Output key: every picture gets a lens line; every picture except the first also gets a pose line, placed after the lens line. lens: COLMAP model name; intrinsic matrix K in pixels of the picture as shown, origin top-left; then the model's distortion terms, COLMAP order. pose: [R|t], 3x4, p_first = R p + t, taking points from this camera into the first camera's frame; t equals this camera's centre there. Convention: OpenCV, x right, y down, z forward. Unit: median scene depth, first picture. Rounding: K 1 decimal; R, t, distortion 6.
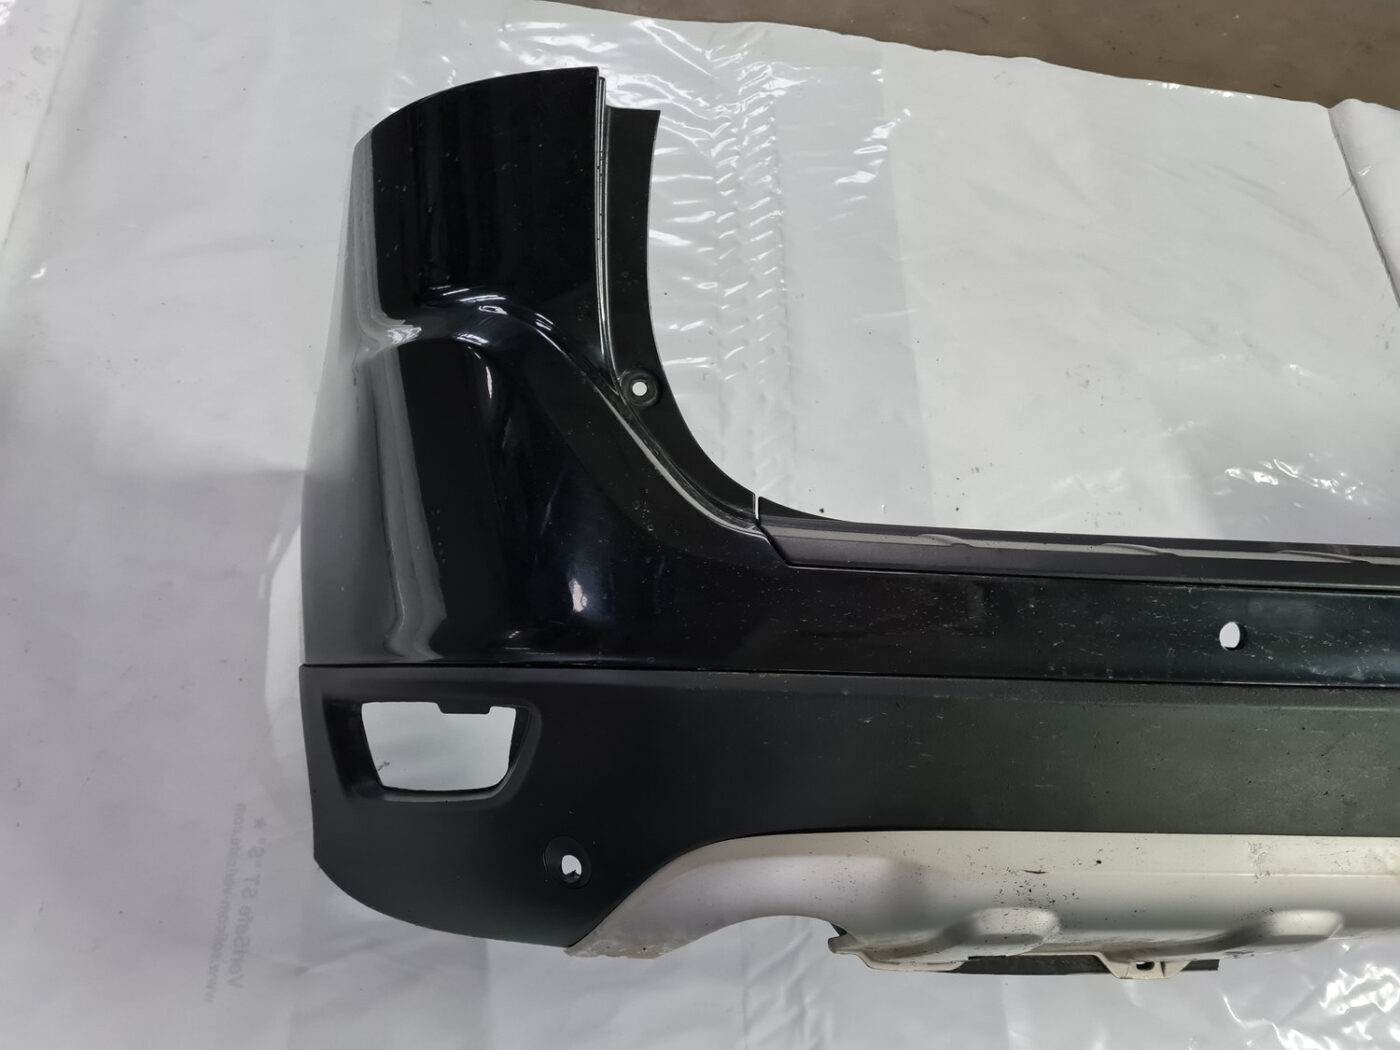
lens RADIAL K [[1076.4, 0, 691.9], [0, 1076.4, 525.7], [0, 0, 1]] dist [0.048955, -0.041845]
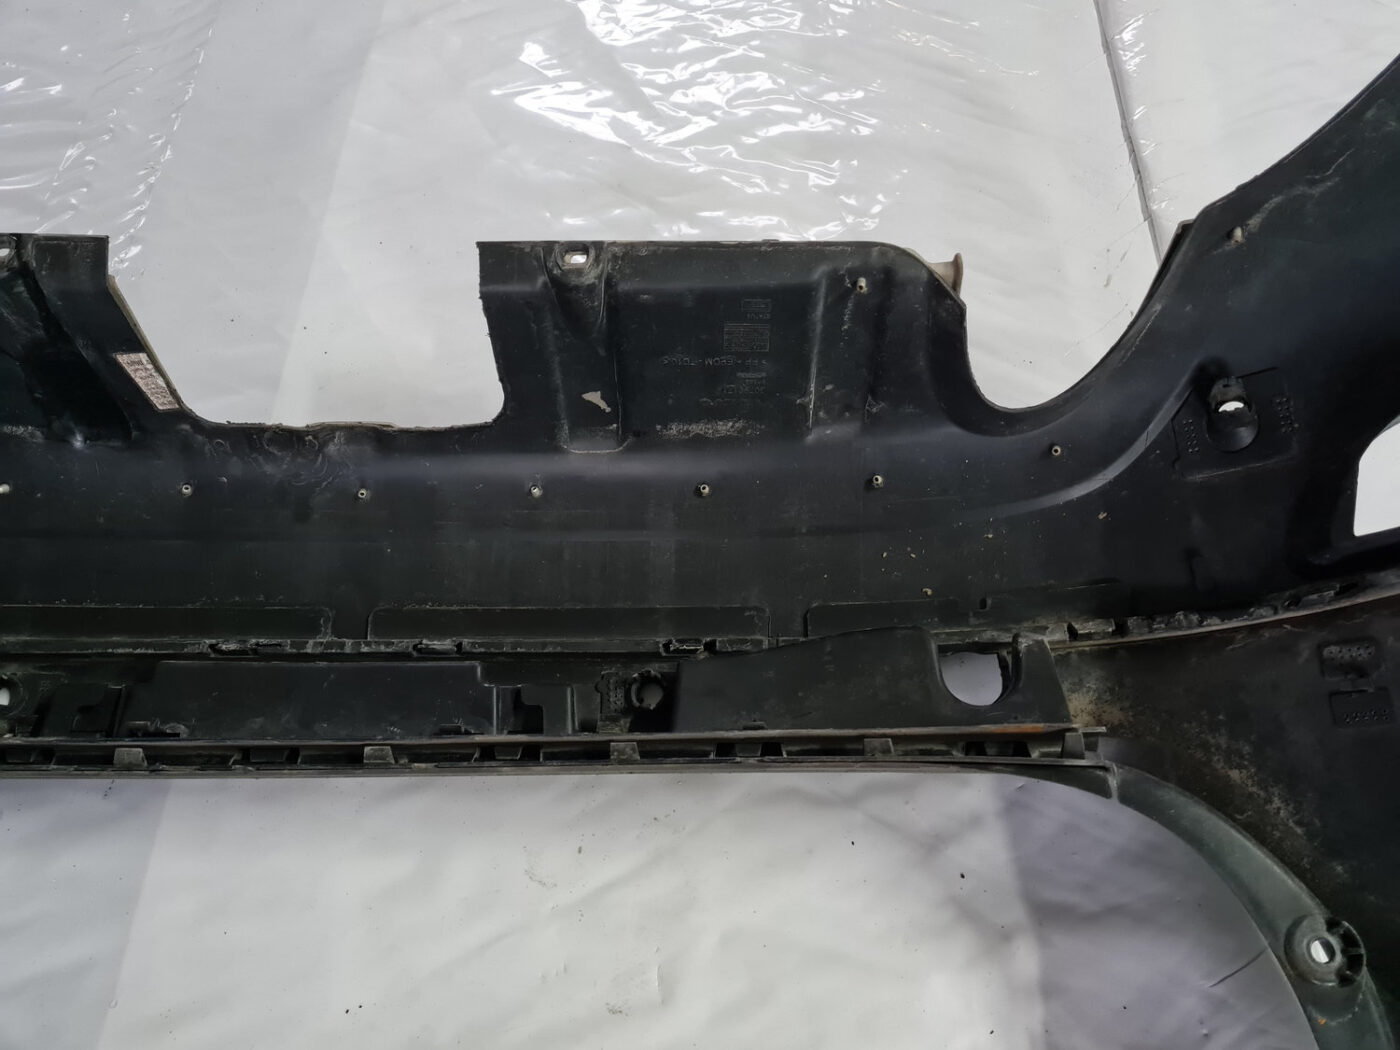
lens RADIAL K [[1076.4, 0, 717.6], [0, 1076.4, 520.8], [0, 0, 1]] dist [0.048955, -0.041845]
pose [[0.985656, -0.052270, -0.160467, 0.584048], [0.042687, 0.997125, -0.062603, -0.000434], [0.163278, 0.054855, 0.985054, 0.413687]]
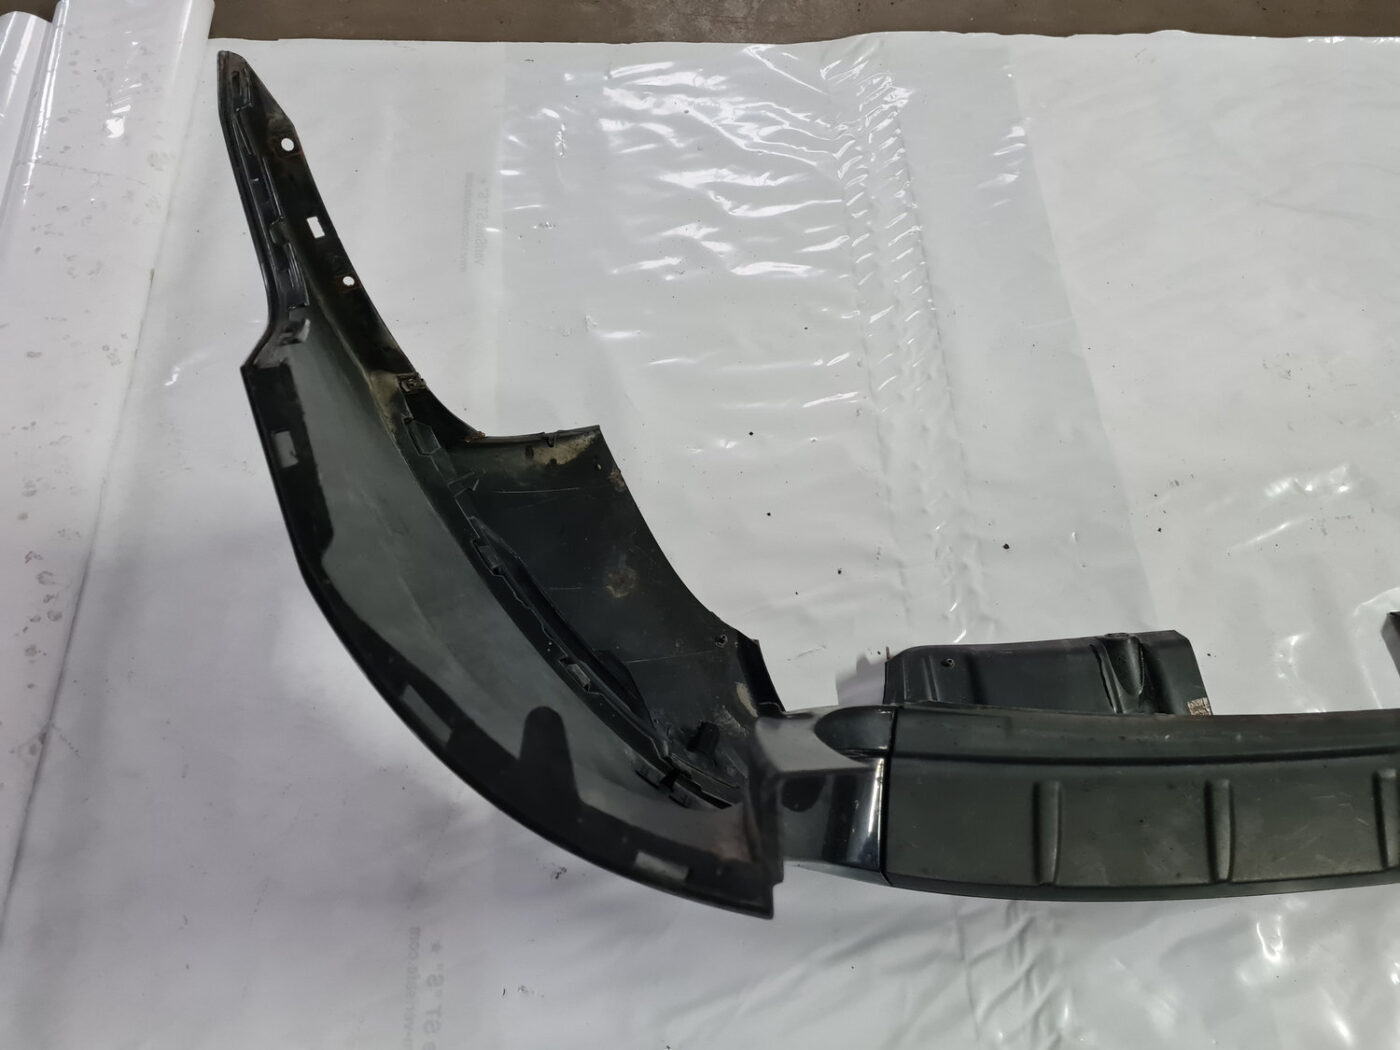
lens RADIAL K [[1076.4, 0, 708.0], [0, 1076.4, 520.0], [0, 0, 1]] dist [0.048955, -0.041845]
pose [[0.990990, -0.094895, -0.094521, -0.036616], [0.091311, 0.994955, -0.041563, -0.019850], [0.097988, 0.032558, 0.994655, 0.073108]]
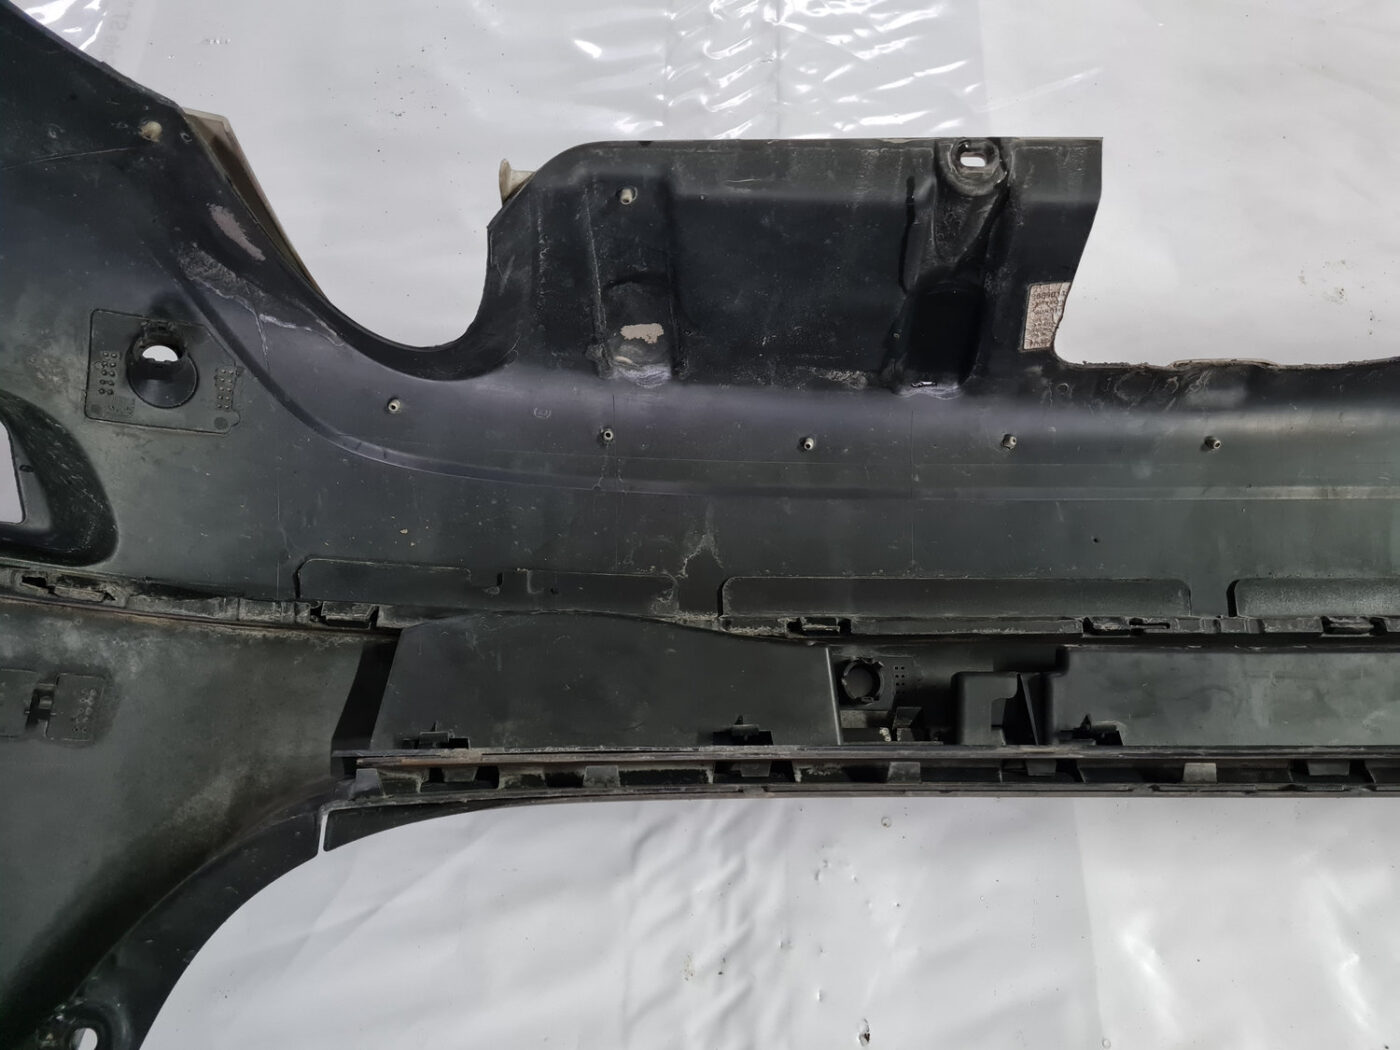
lens RADIAL K [[1076.4, 0, 711.1], [0, 1076.4, 521.9], [0, 0, 1]] dist [0.048955, -0.041845]
pose [[0.982316, -0.046485, -0.181368, 0.156004], [0.051191, 0.998461, 0.021346, -0.047327], [0.180097, -0.030253, 0.983184, 0.423968]]
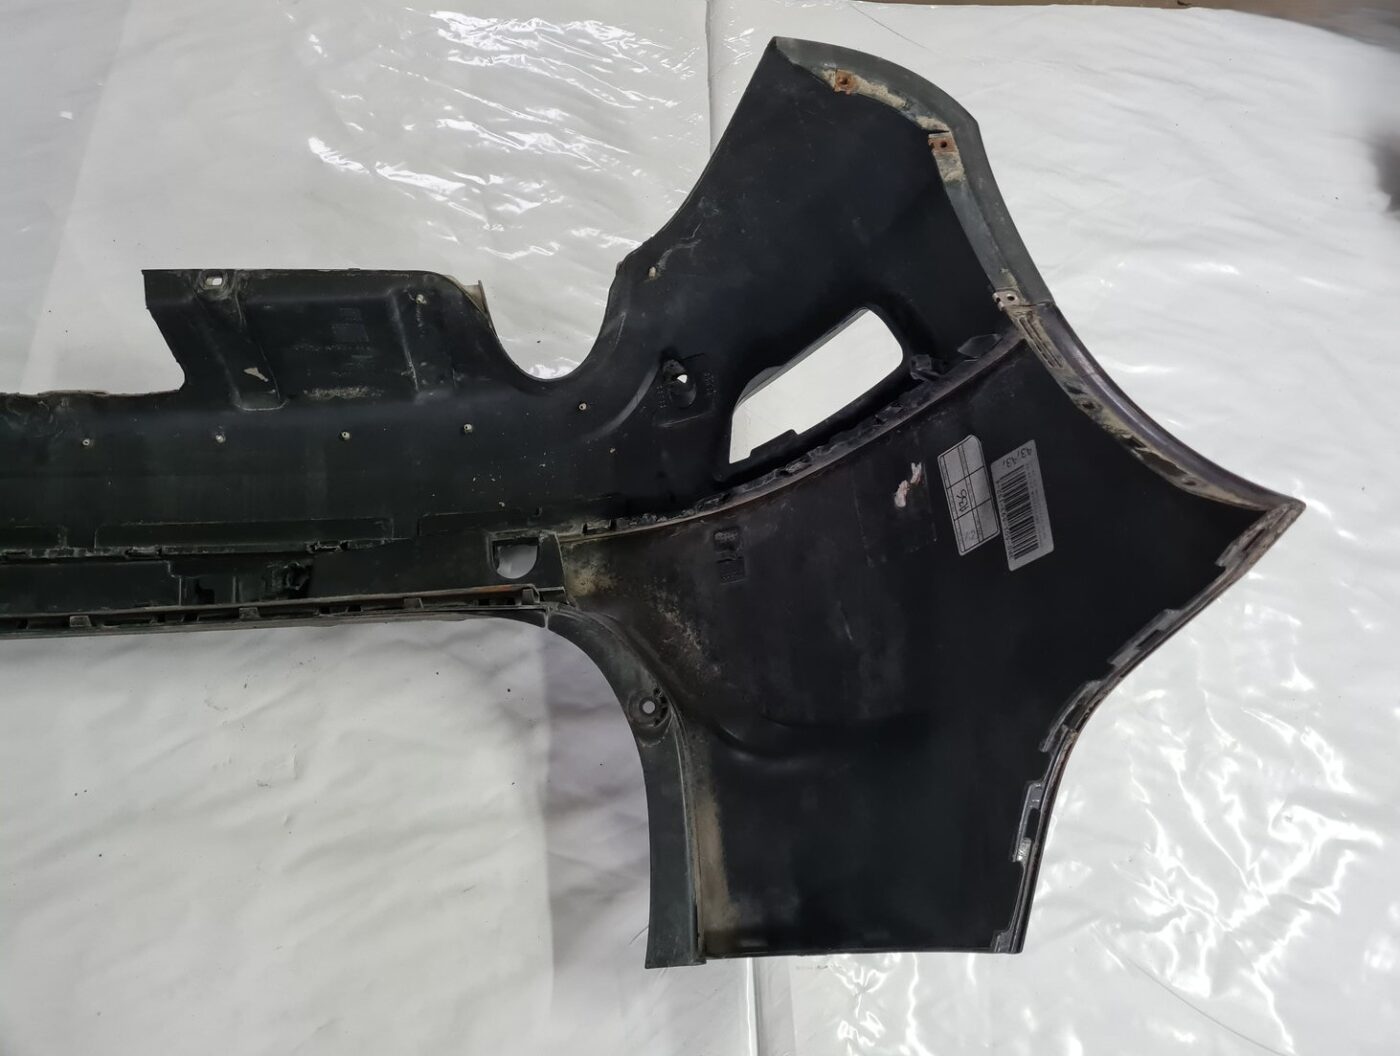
lens RADIAL K [[1106.6, 0, 753.8], [0, 1106.6, 504.0], [0, 0, 1]] dist [0.046631, -0.040808]
pose [[0.995858, -0.064697, -0.063876, 0.847257], [0.065299, 0.997838, 0.007378, 0.011971], [0.063261, -0.011519, 0.997931, 0.158044]]
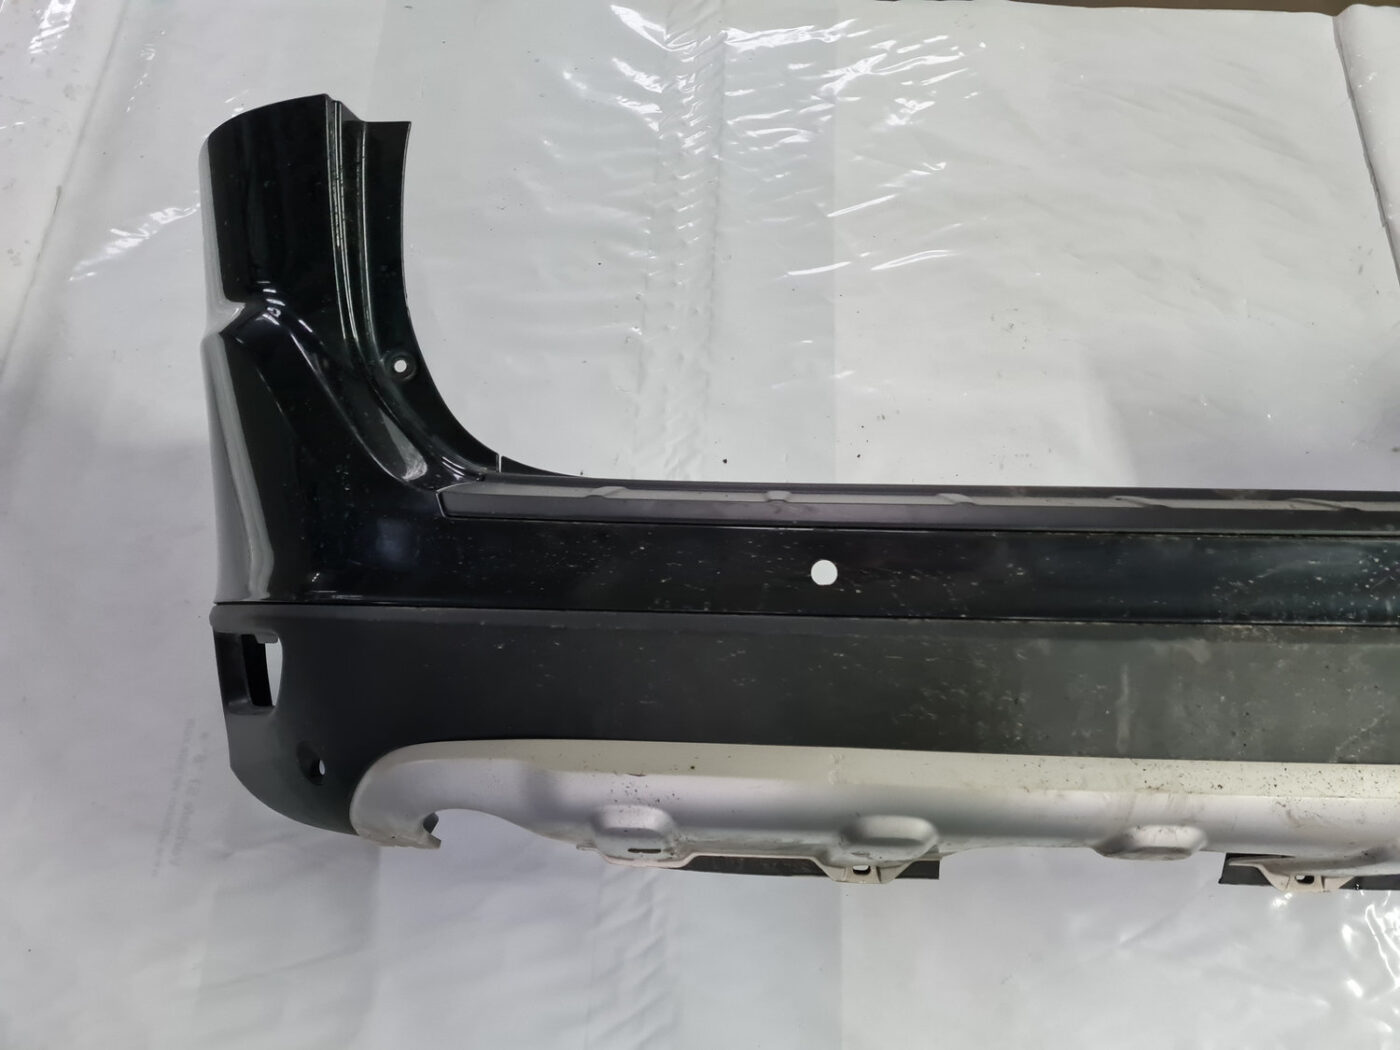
lens RADIAL K [[1076.4, 0, 711.8], [0, 1076.4, 513.9], [0, 0, 1]] dist [0.048955, -0.041845]
pose [[0.983363, -0.017492, -0.180808, 0.284344], [0.024627, 0.999001, 0.037292, -0.001644], [0.179975, -0.041124, 0.982811, -0.055315]]
